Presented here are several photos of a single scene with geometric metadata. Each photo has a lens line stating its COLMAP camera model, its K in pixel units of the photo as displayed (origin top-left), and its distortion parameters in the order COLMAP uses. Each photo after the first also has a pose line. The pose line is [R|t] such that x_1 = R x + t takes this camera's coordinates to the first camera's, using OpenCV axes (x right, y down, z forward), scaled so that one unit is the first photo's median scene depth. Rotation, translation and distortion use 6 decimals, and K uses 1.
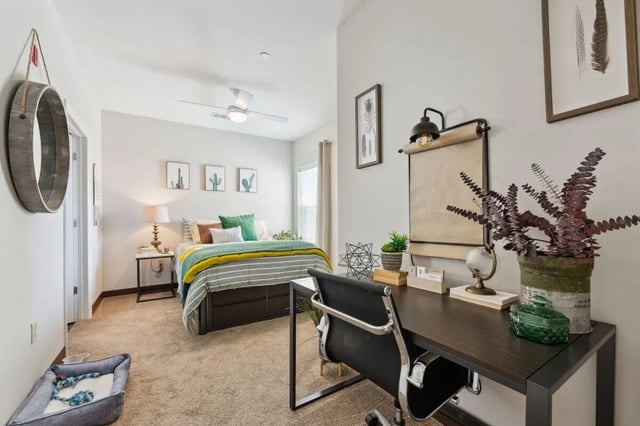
lens RADIAL K [[261.2, 0, 317.3], [0, 261.2, 217.8], [0, 0, 1]] dist [-0.003484, 0.000064]
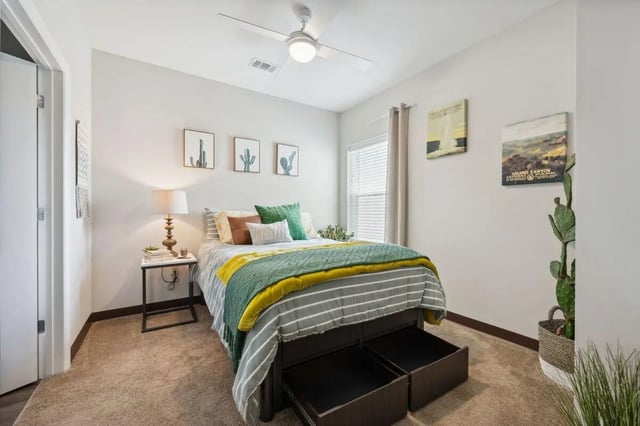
lens RADIAL K [[261.2, 0, 322.7], [0, 261.2, 211.7], [0, 0, 1]] dist [-0.003484, 0.000064]
pose [[0.999815, 0.012221, 0.014847, -0.219078], [-0.012308, 0.999908, 0.005732, 0.004003], [-0.014775, -0.005914, 0.999873, 0.294506]]
